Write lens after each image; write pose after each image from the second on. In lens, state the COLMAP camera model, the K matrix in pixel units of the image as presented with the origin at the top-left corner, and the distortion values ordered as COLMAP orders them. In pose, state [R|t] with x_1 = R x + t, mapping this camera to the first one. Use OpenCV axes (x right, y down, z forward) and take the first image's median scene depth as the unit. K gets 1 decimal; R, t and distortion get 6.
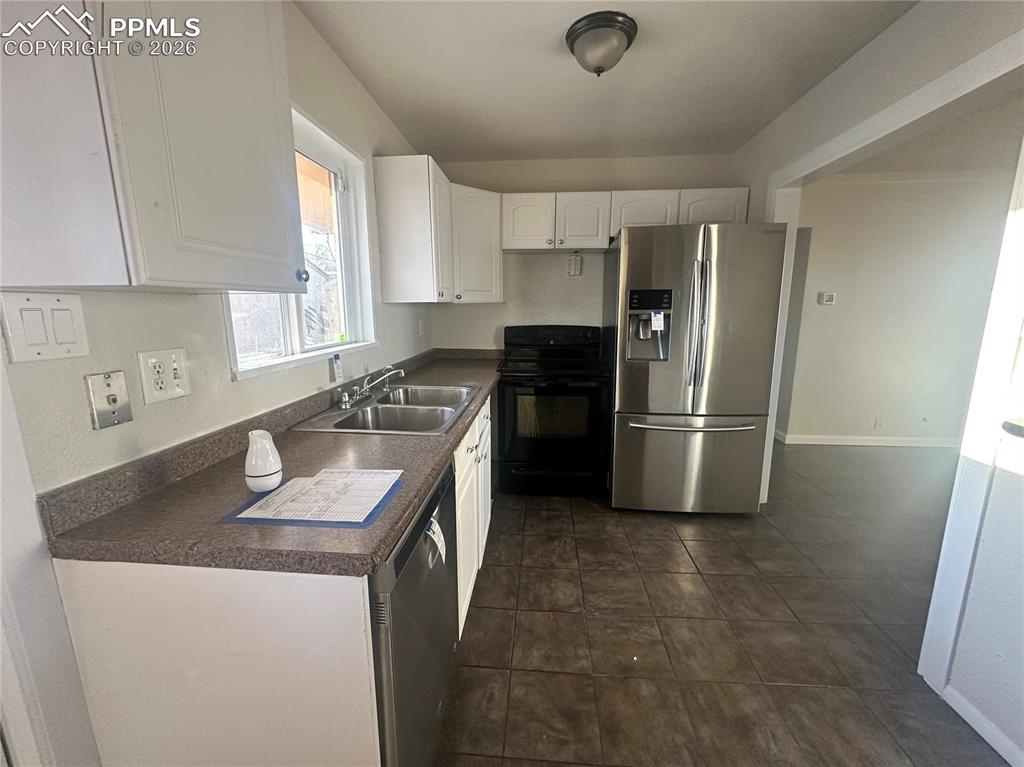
lens RADIAL K [[410.8, 0, 511.5], [0, 410.8, 381.5], [0, 0, 1]] dist [0.002262, 0.000216]
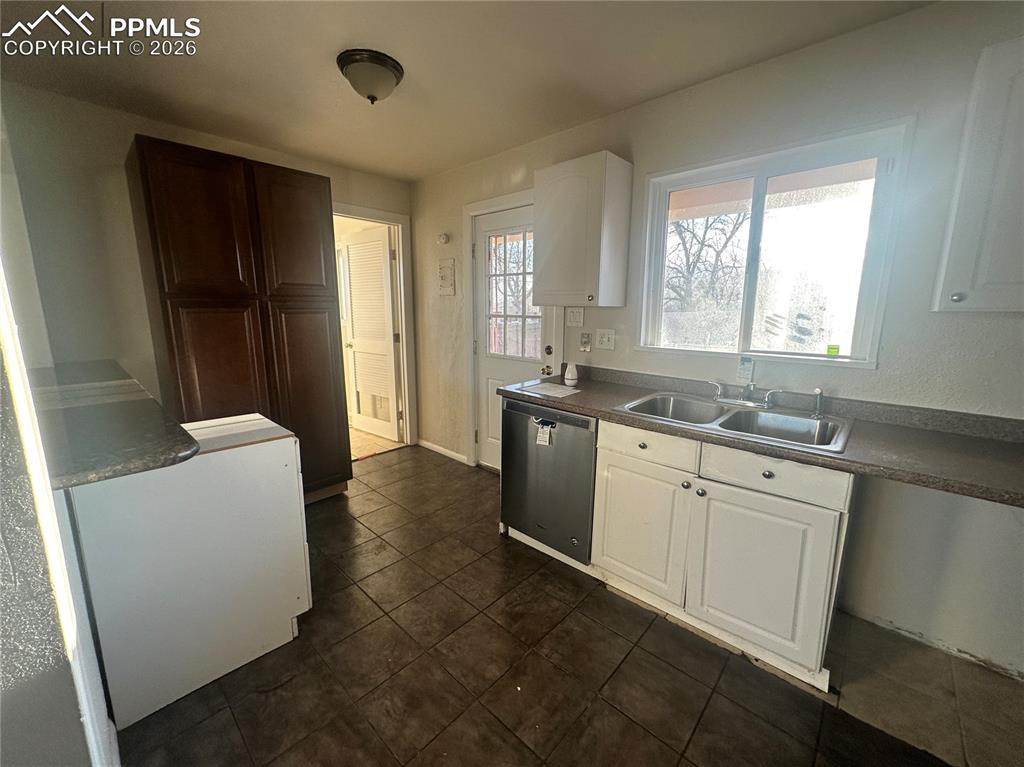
lens RADIAL K [[410.8, 0, 513.4], [0, 410.8, 379.2], [0, 0, 1]] dist [0.002262, 0.000216]
pose [[-0.619815, 0.138278, -0.772469, 0.836496], [-0.143588, 0.947752, 0.284867, -0.238006], [0.771500, 0.287482, -0.567576, 1.177096]]
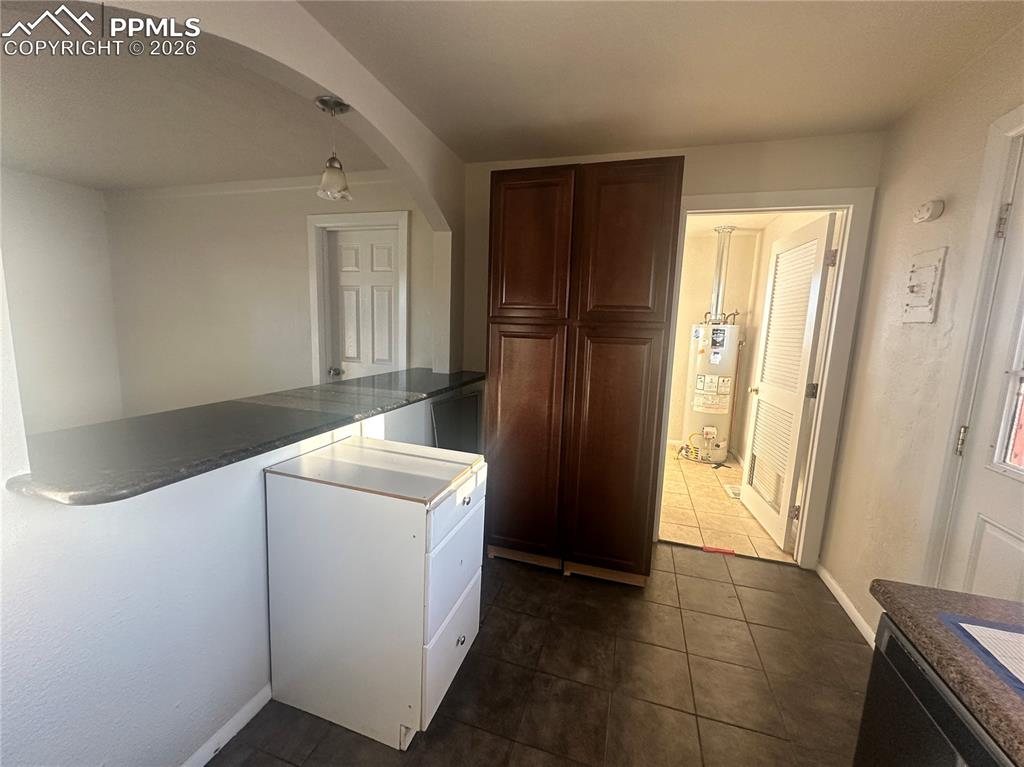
lens RADIAL K [[410.8, 0, 515.2], [0, 410.8, 382.4], [0, 0, 1]] dist [0.002262, 0.000216]
pose [[-0.976983, -0.059799, 0.204765, 0.186537], [0.006755, 0.950749, 0.309887, -0.189880], [-0.213212, 0.304138, -0.928462, 0.860754]]
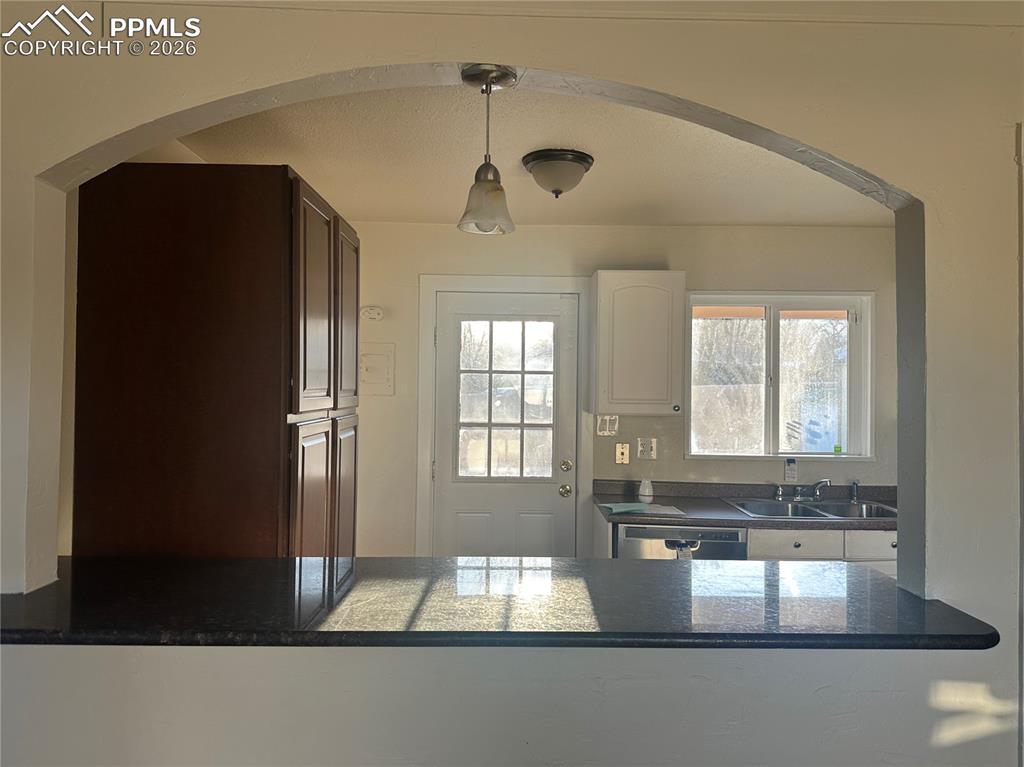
lens RADIAL K [[717.2, 0, 512.3], [0, 717.2, 383.4], [0, 0, 1]] dist [0.001238, 0.000122]
pose [[0.066403, 0.007184, -0.997767, 1.756836], [-0.191766, 0.981424, -0.005696, -0.119888], [0.979192, 0.191716, 0.066547, -0.037325]]
